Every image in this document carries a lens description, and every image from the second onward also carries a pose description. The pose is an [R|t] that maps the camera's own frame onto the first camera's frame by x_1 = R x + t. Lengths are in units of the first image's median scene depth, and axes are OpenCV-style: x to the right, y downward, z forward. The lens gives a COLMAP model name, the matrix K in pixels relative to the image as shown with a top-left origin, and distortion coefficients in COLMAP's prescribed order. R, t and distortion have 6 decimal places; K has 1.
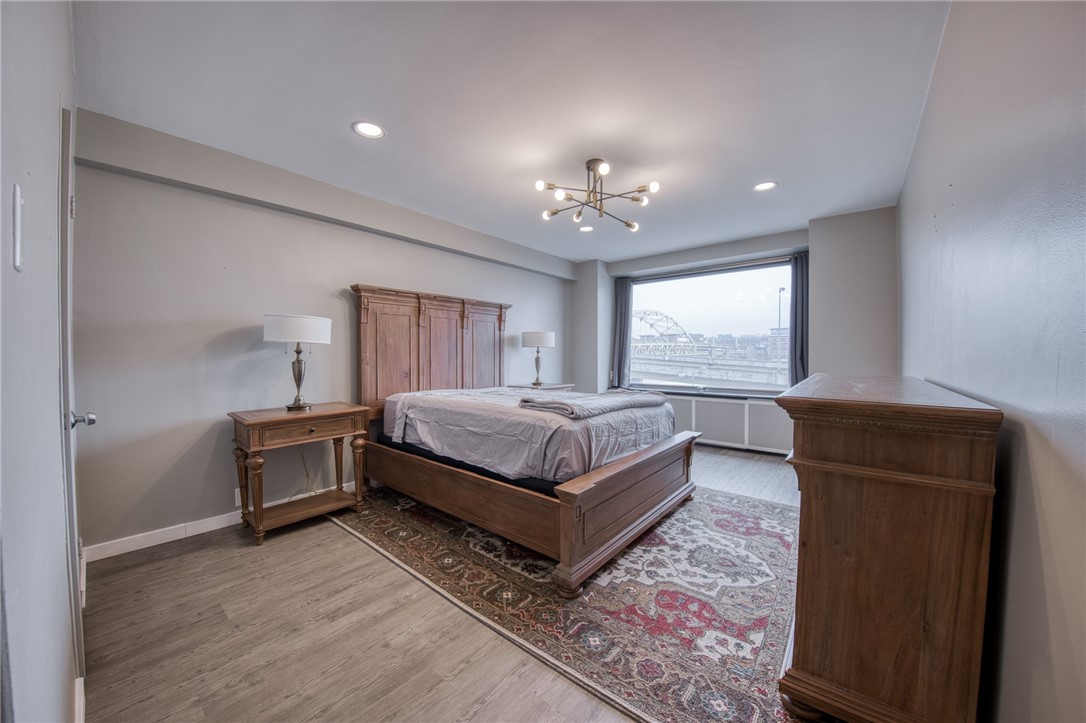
lens RADIAL K [[383.6, 0, 542.7], [0, 383.6, 354.4], [0, 0, 1]] dist [0.000692, -0.019992]
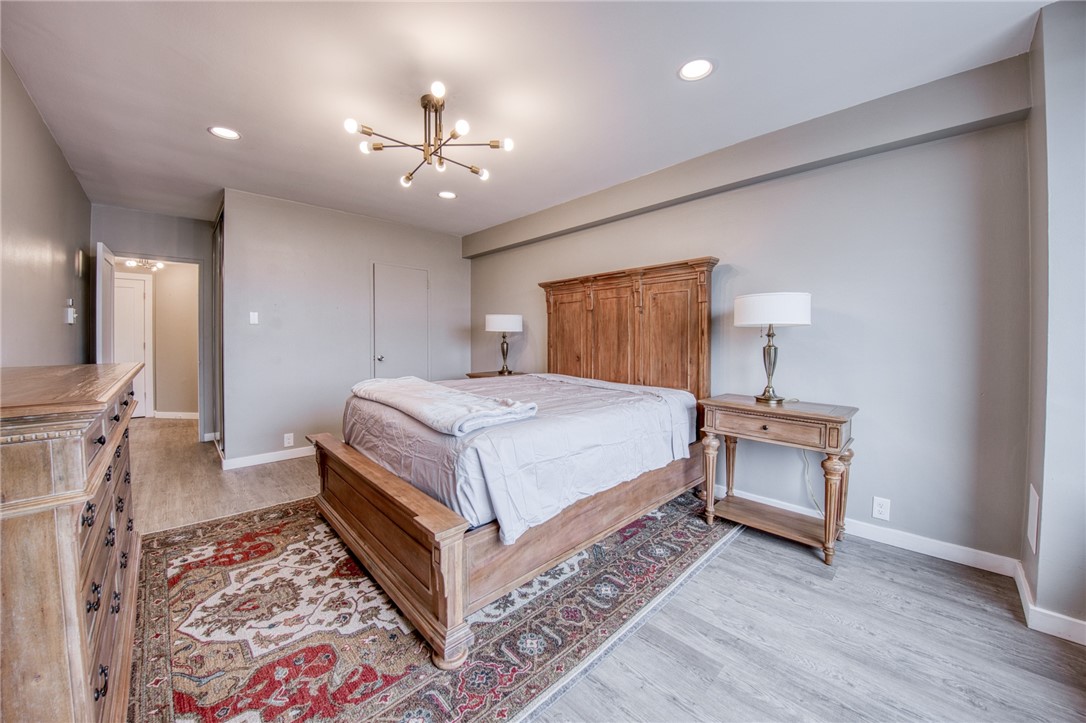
lens RADIAL K [[399.6, 0, 514.4], [0, 399.6, 344.8], [0, 0, 1]] dist [-0.000050, -0.010469]
pose [[-0.167731, 0.011263, -0.985768, 1.192356], [-0.003550, 0.999921, 0.012029, 0.000871], [0.985826, 0.005517, -0.167678, 1.681439]]
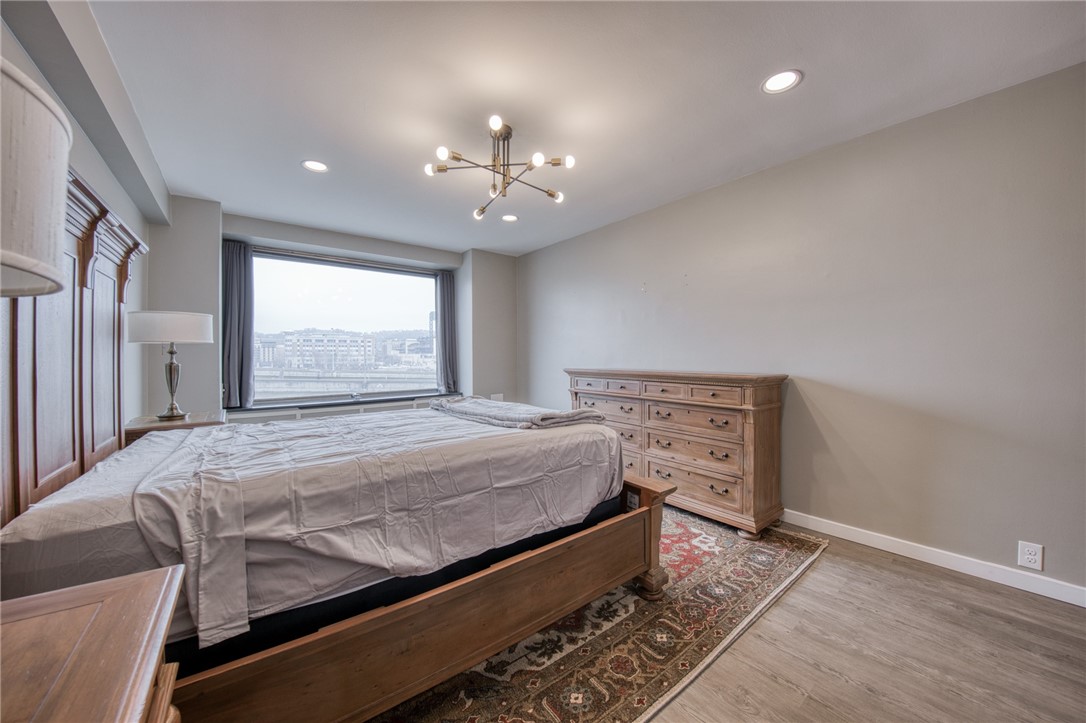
lens RADIAL K [[383.6, 0, 542.7], [0, 383.6, 354.4], [0, 0, 1]] dist [0.000692, -0.019992]
pose [[0.214123, 0.002776, 0.976803, -0.861447], [0.005046, 0.999979, -0.003948, -0.001014], [-0.976794, 0.005775, 0.214105, 0.942951]]
